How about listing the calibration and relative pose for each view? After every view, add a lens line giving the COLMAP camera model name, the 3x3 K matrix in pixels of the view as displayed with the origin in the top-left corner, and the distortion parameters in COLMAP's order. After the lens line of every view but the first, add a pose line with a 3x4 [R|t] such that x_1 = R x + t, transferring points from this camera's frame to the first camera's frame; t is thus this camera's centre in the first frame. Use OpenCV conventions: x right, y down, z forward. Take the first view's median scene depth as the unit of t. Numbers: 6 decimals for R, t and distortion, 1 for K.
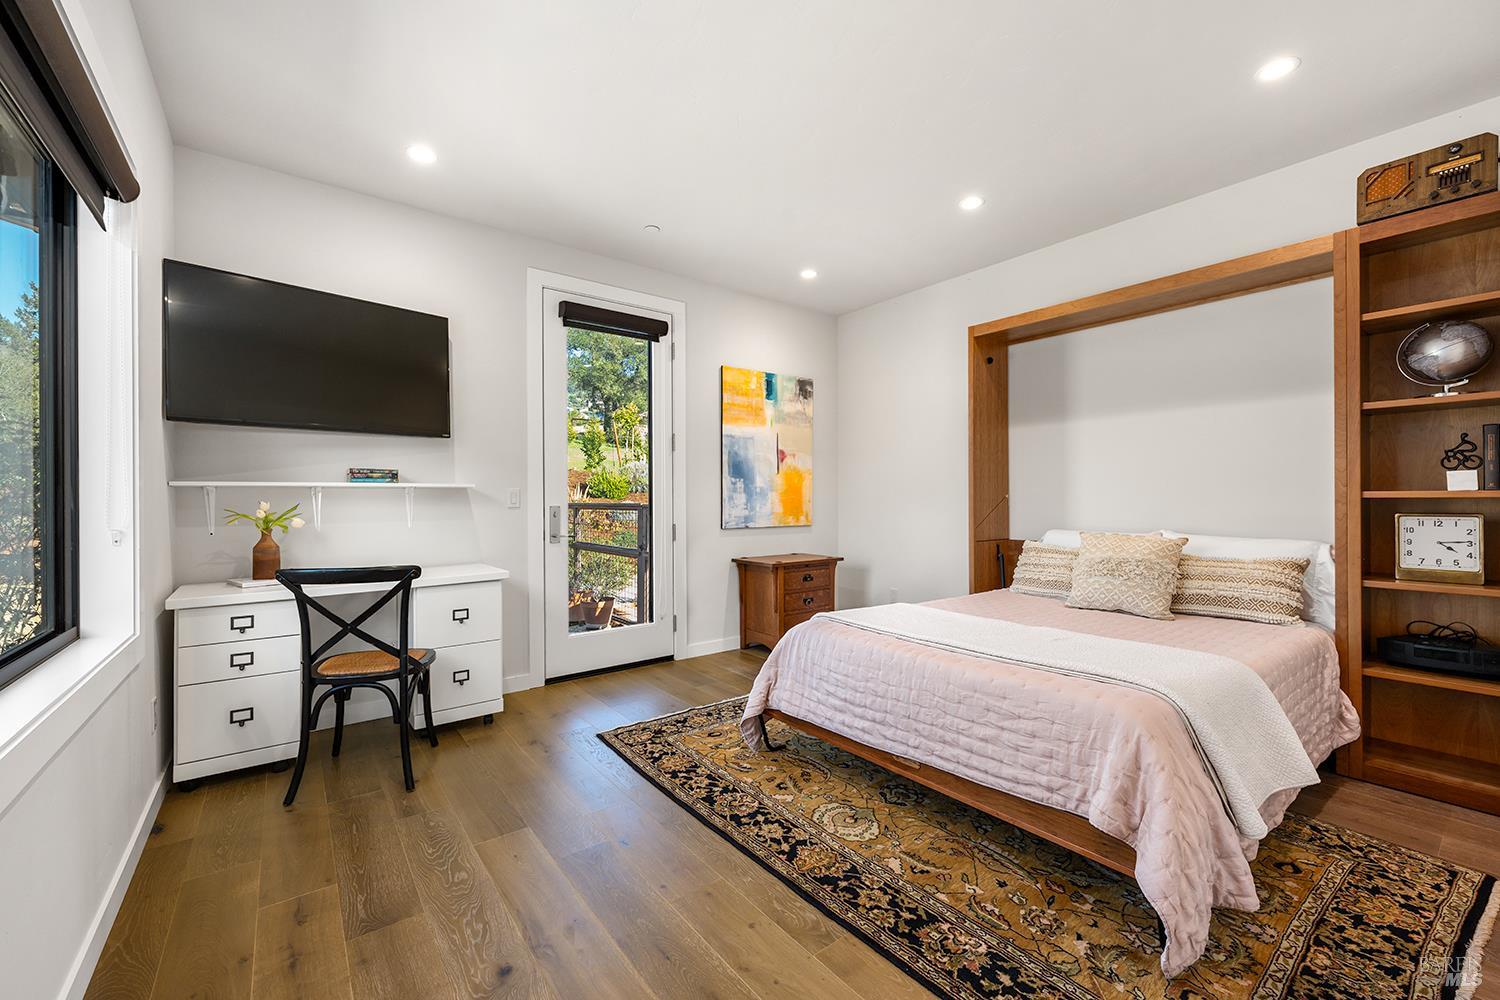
lens RADIAL K [[603.2, 0, 752.2], [0, 603.2, 493.7], [0, 0, 1]] dist [-0.000838, -0.000121]
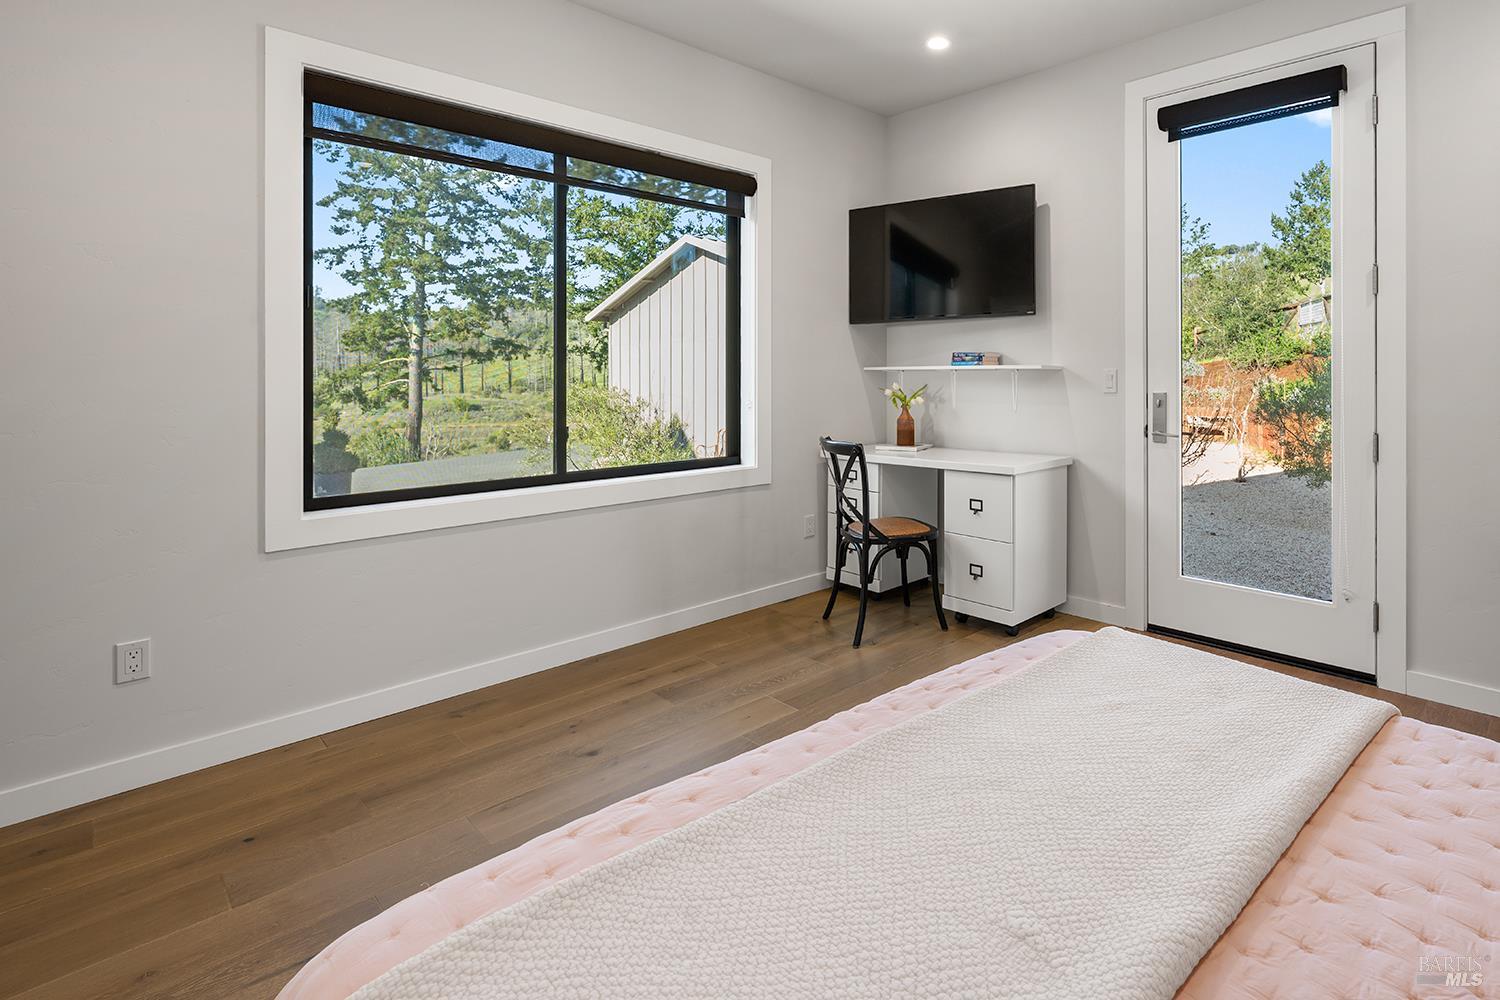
lens RADIAL K [[635.8, 0, 749.2], [0, 635.8, 378.6], [0, 0, 1]] dist [-0.001967, -0.000161]
pose [[0.196562, 0.002253, -0.980489, 0.405901], [0.004091, 0.999987, 0.003118, -0.001140], [0.980483, -0.004625, 0.196550, 0.445516]]
